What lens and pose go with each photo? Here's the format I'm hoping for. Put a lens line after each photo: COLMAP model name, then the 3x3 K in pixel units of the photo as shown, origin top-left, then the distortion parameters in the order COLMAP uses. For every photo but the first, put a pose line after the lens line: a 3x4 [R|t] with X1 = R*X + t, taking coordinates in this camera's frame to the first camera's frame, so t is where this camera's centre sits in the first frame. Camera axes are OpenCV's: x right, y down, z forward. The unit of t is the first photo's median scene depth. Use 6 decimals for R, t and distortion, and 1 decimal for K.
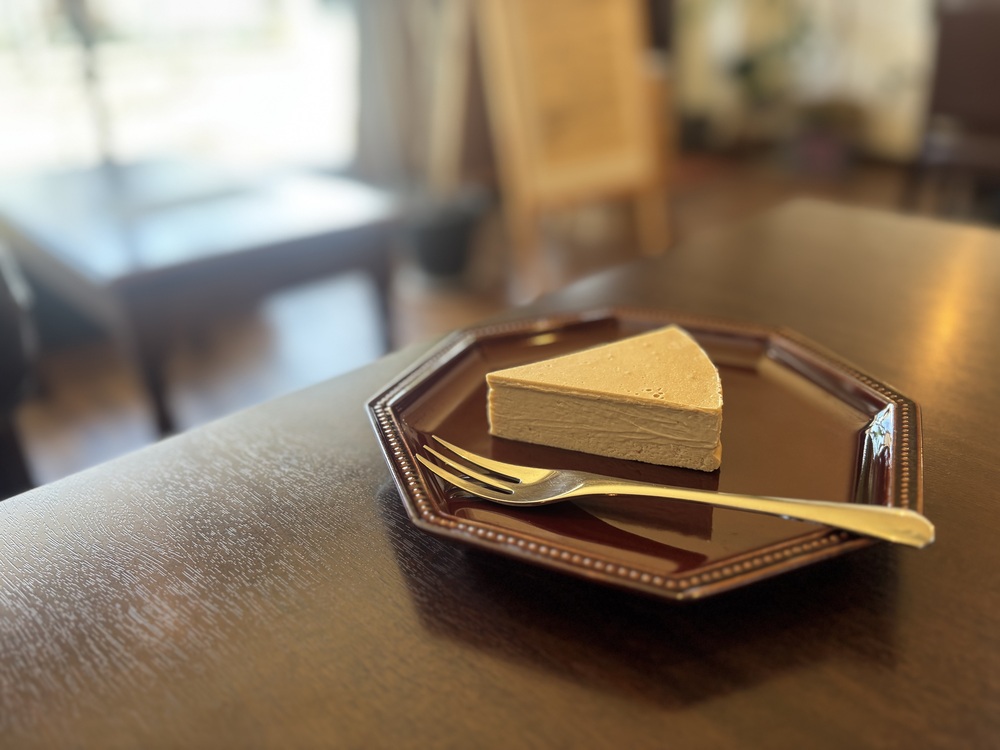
lens RADIAL K [[762.1, 0, 495.2], [0, 762.1, 377.5], [0, 0, 1]] dist [-0.015990, -0.006003]
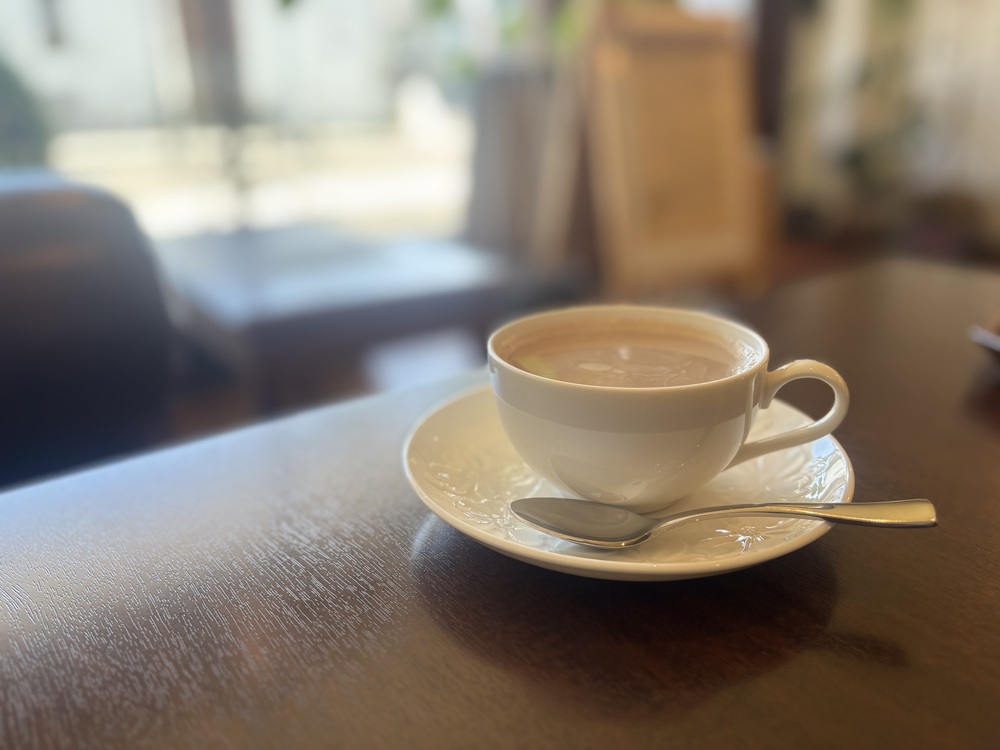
lens RADIAL K [[762.1, 0, 503.4], [0, 762.1, 373.8], [0, 0, 1]] dist [-0.015990, -0.006003]
pose [[0.992070, 0.050323, -0.115173, -0.004676], [-0.062348, 0.992693, -0.103308, 0.177644], [0.109133, 0.109670, 0.987959, -0.191063]]
